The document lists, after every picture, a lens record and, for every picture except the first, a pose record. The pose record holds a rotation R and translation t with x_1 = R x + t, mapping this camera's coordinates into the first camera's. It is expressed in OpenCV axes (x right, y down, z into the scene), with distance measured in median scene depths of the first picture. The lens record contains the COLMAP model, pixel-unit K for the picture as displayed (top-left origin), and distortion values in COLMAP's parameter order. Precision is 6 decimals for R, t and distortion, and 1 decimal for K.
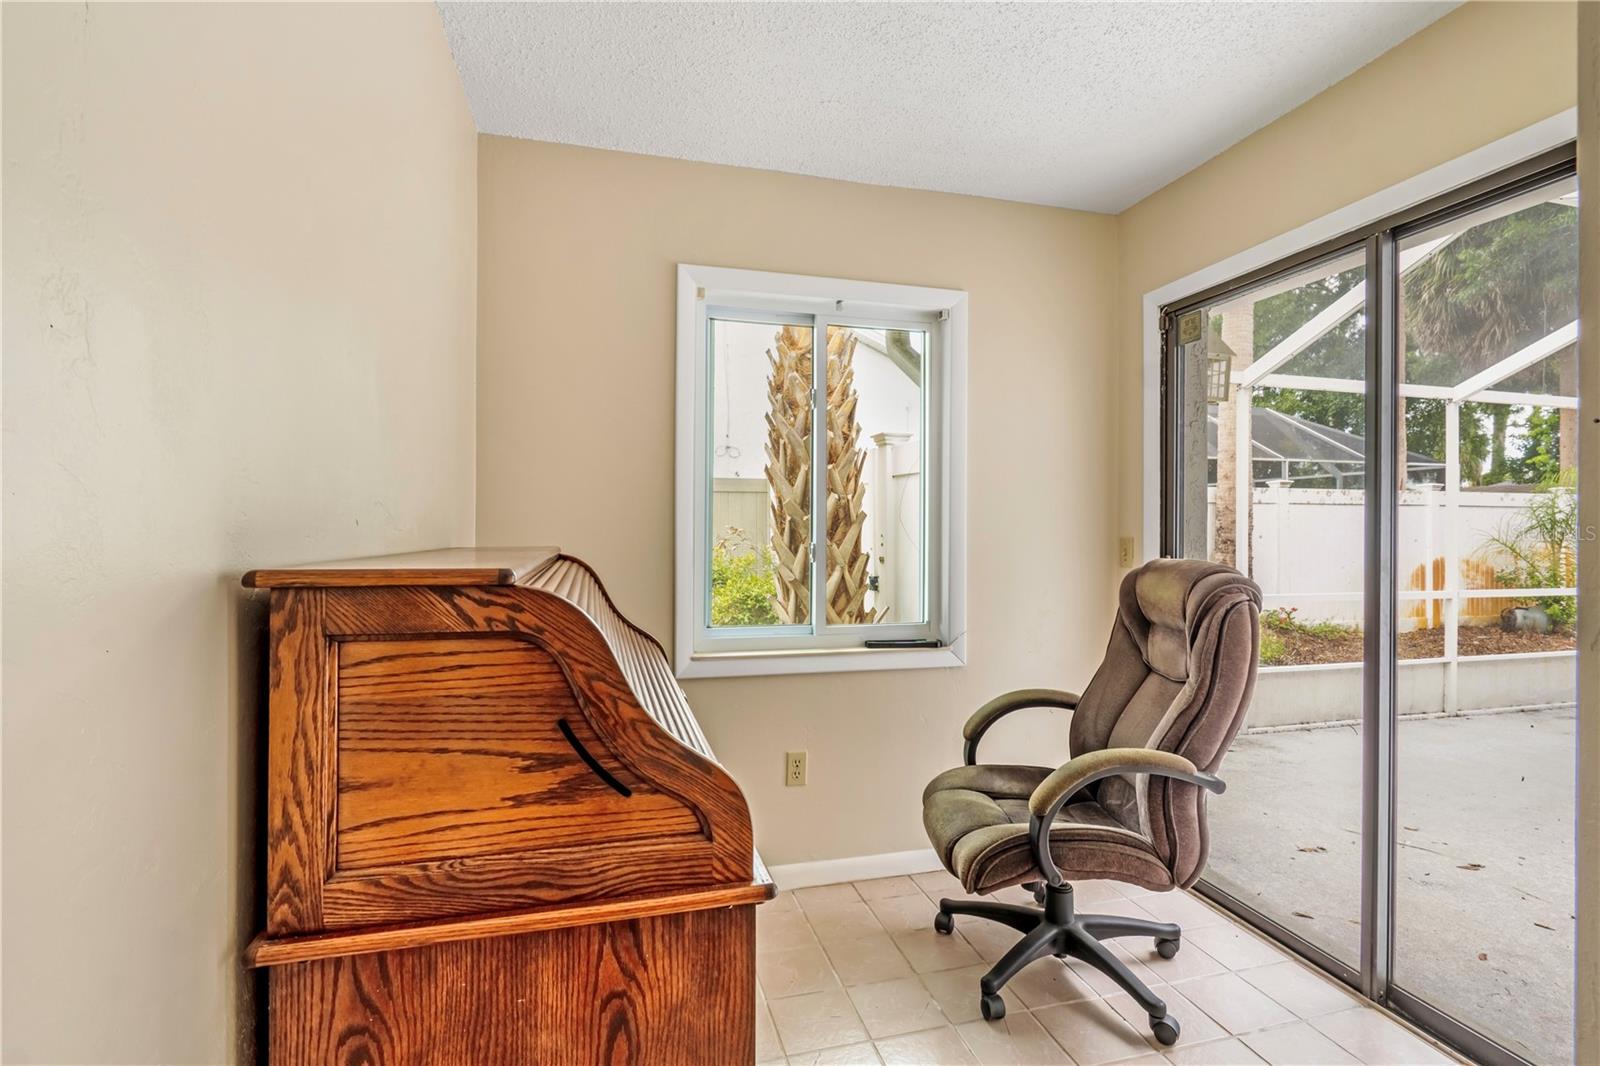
lens RADIAL K [[744.0, 0, 802.9], [0, 744.0, 523.5], [0, 0, 1]] dist [-0.007257, 0.001239]
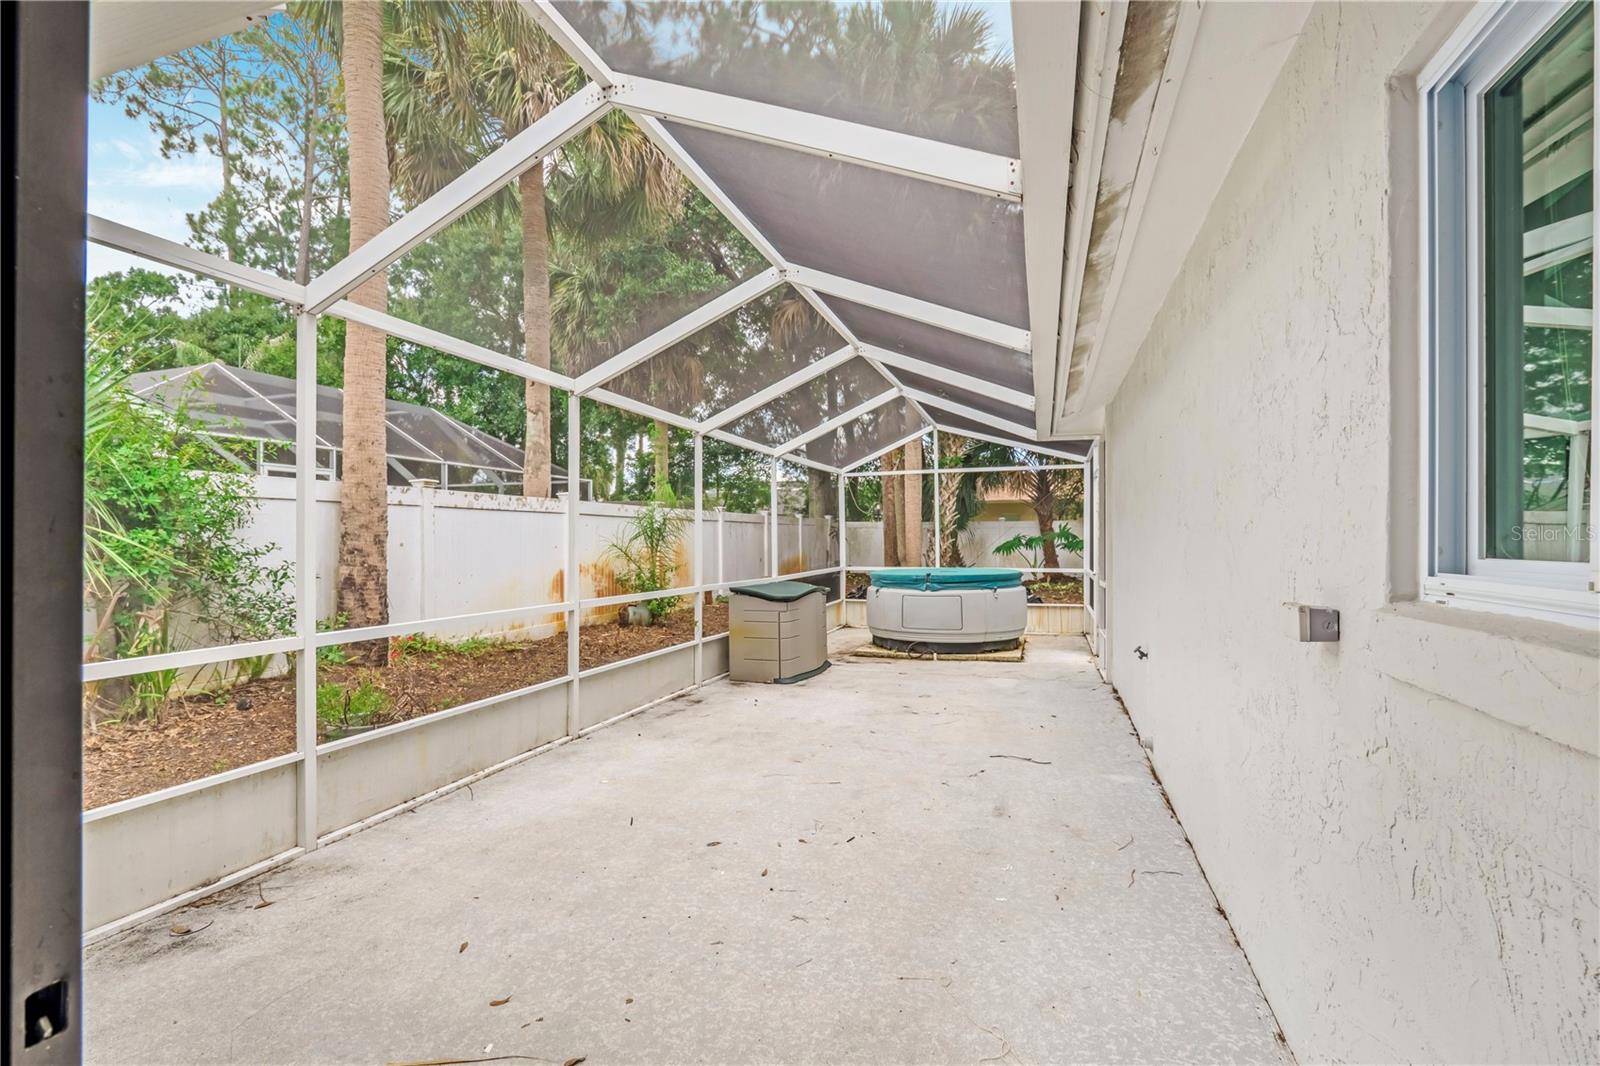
lens RADIAL K [[744.0, 0, 794.5], [0, 744.0, 535.0], [0, 0, 1]] dist [-0.007257, 0.001239]
pose [[0.553105, 0.000354, 0.833111, 0.149895], [-0.002297, 0.999997, 0.001100, 0.004484], [-0.833108, -0.002522, 0.553104, 0.152710]]
